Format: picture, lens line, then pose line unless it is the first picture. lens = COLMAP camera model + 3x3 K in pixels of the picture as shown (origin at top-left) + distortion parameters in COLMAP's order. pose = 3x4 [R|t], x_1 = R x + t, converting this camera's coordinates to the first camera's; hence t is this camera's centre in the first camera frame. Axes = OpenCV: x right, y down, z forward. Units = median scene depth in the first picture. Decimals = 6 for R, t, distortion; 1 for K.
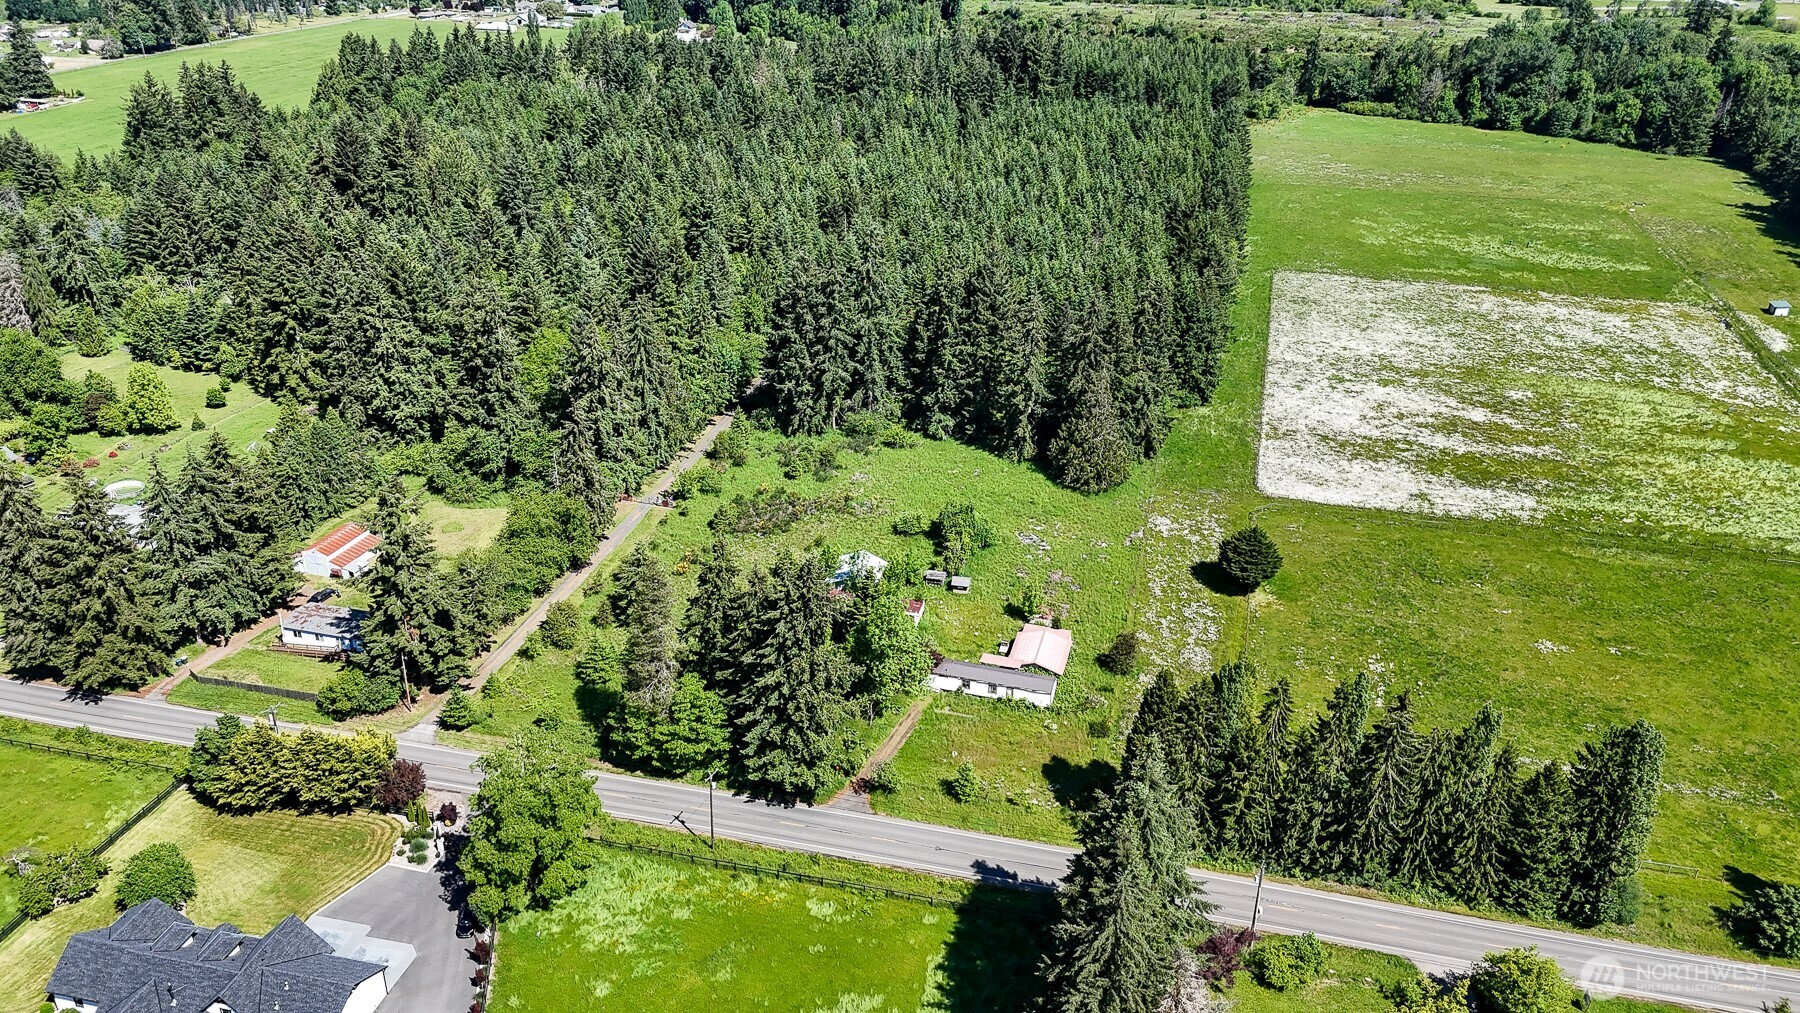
lens RADIAL K [[1318.6, 0, 900.0], [0, 1318.6, 506.5], [0, 0, 1]] dist [0.058808, -0.048729]
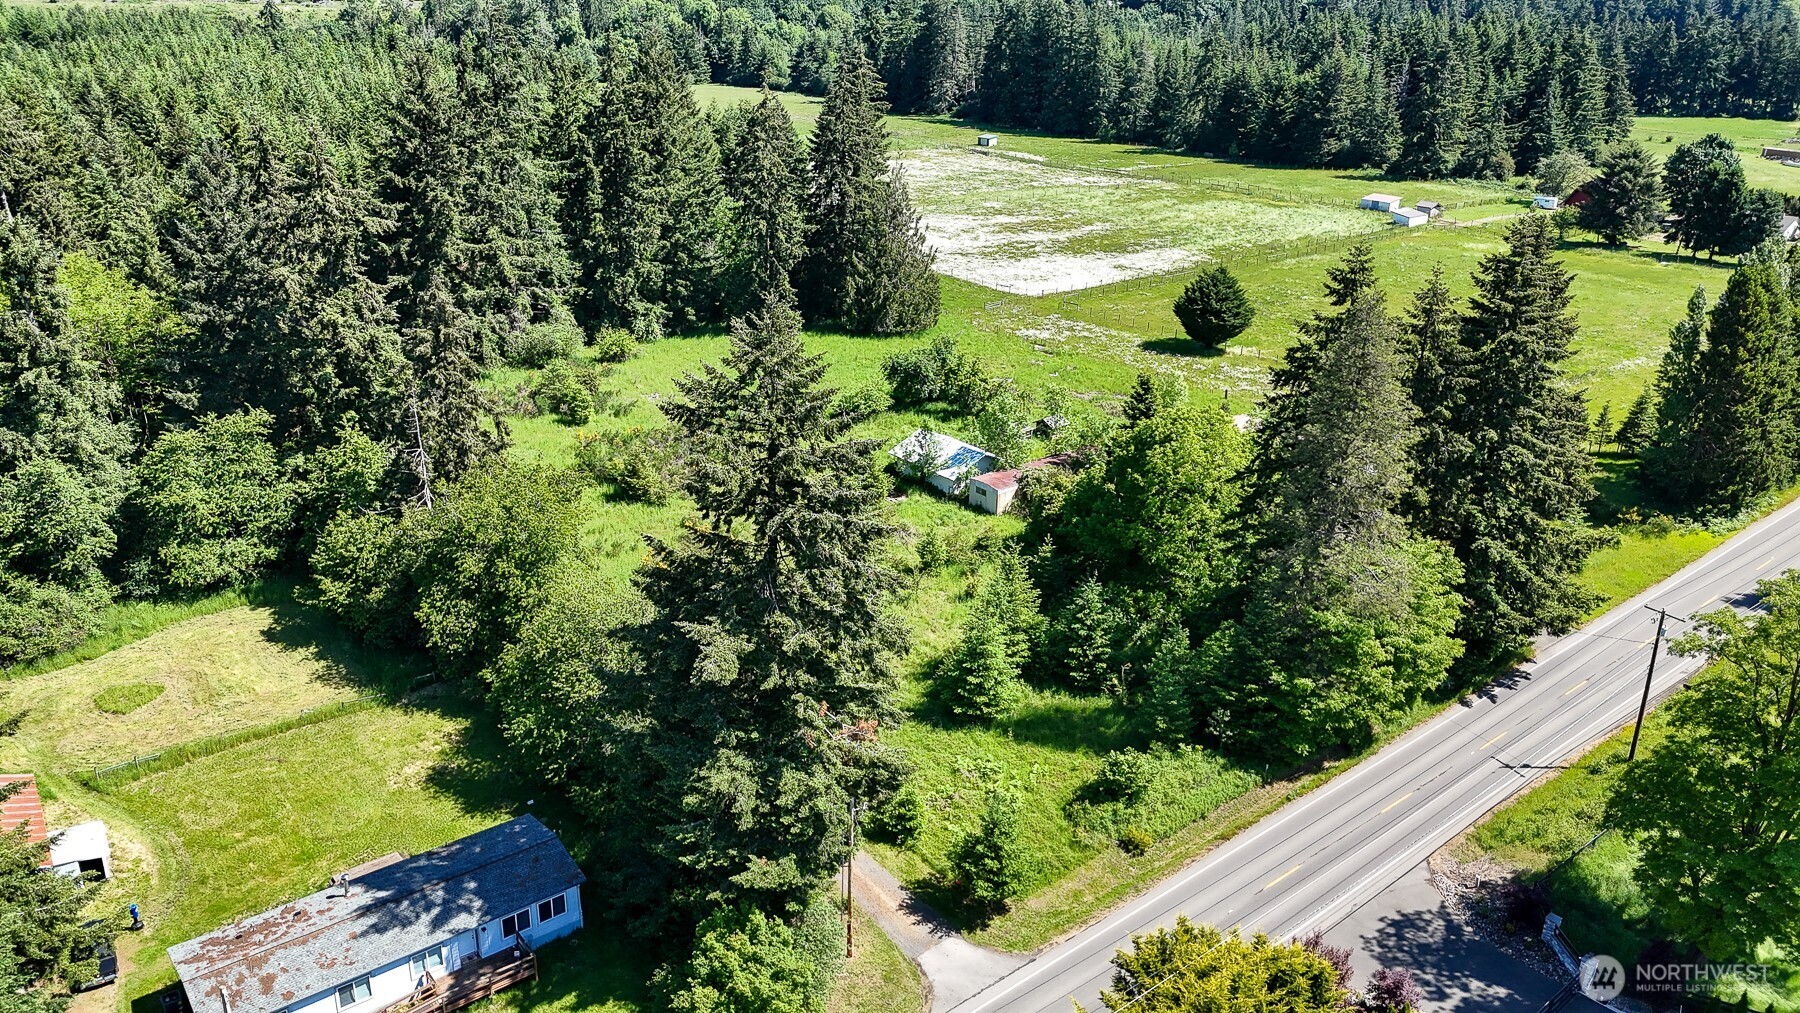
lens RADIAL K [[1318.6, 0, 900.0], [0, 1318.6, 506.5], [0, 0, 1]] dist [0.058808, -0.048729]
pose [[0.604583, -0.303048, 0.736642, -0.457297], [0.343231, 0.933653, 0.102397, 0.001438], [-0.718799, 0.190931, 0.668486, 0.547260]]
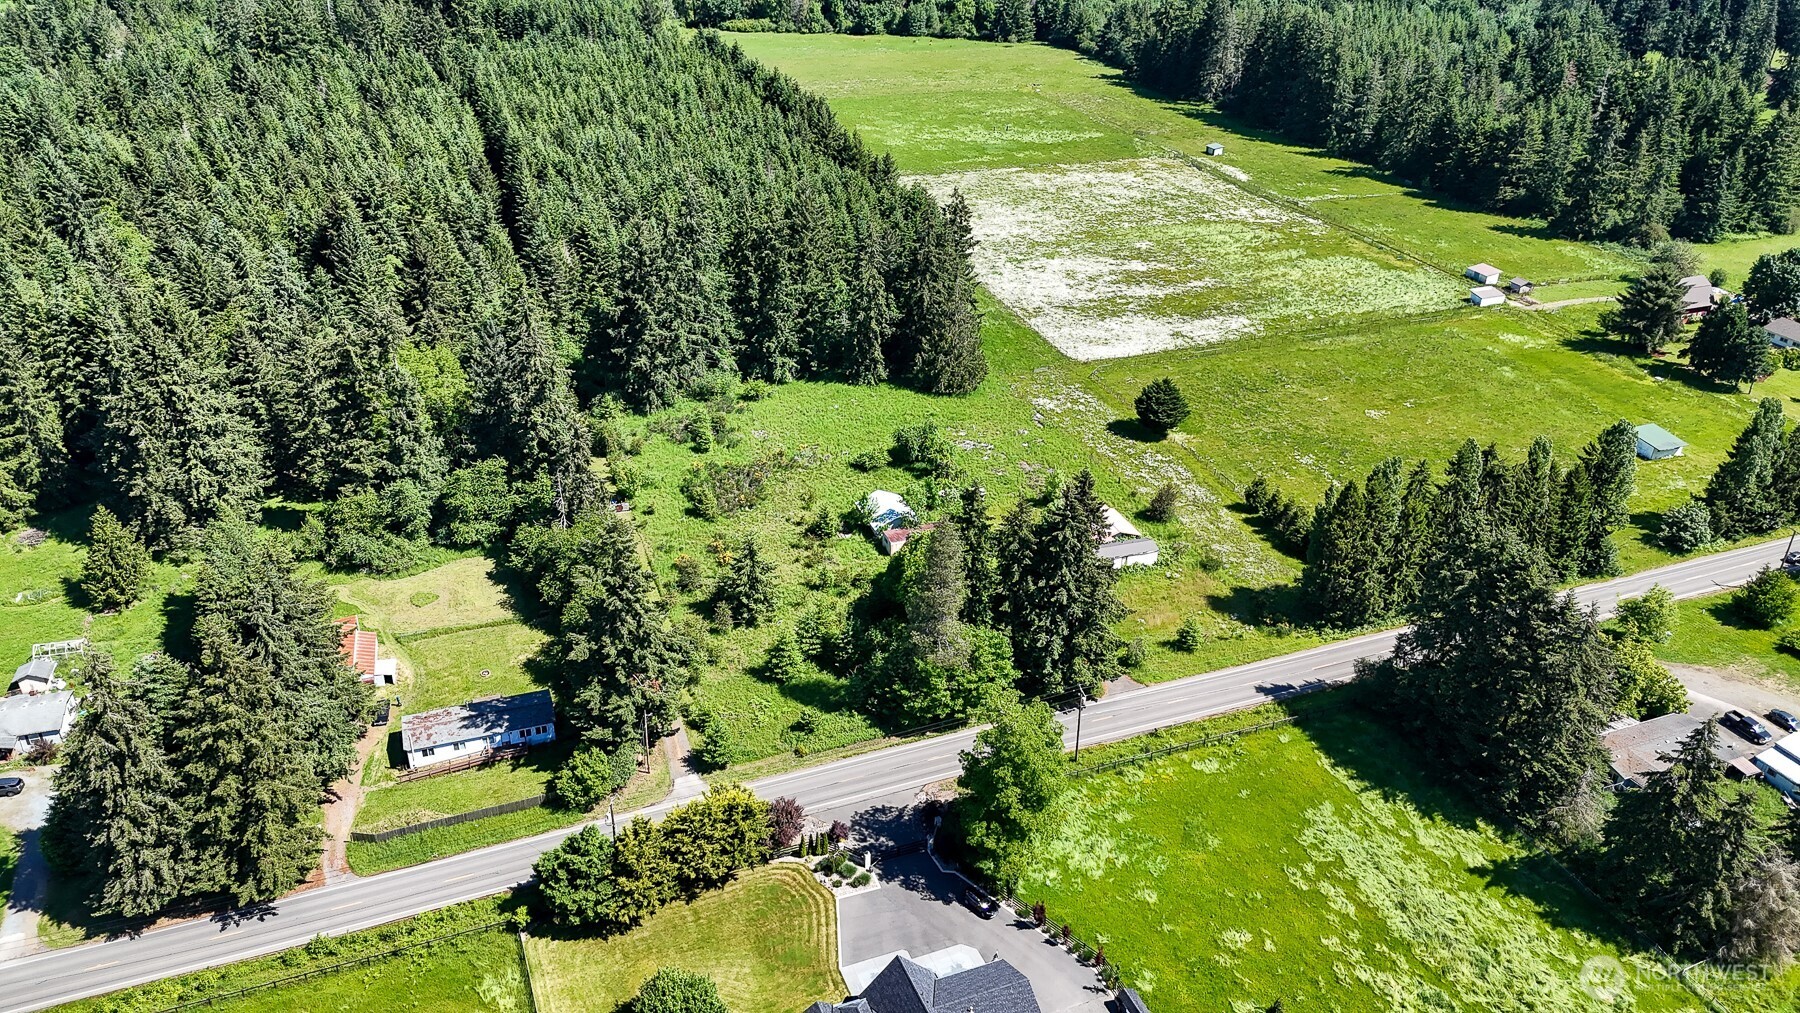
lens RADIAL K [[1318.6, 0, 900.0], [0, 1318.6, 506.5], [0, 0, 1]] dist [0.058808, -0.048729]
pose [[0.822469, -0.272206, 0.499448, -0.479562], [0.247636, 0.961833, 0.116416, -0.062365], [-0.512075, 0.027933, 0.858486, 0.107220]]
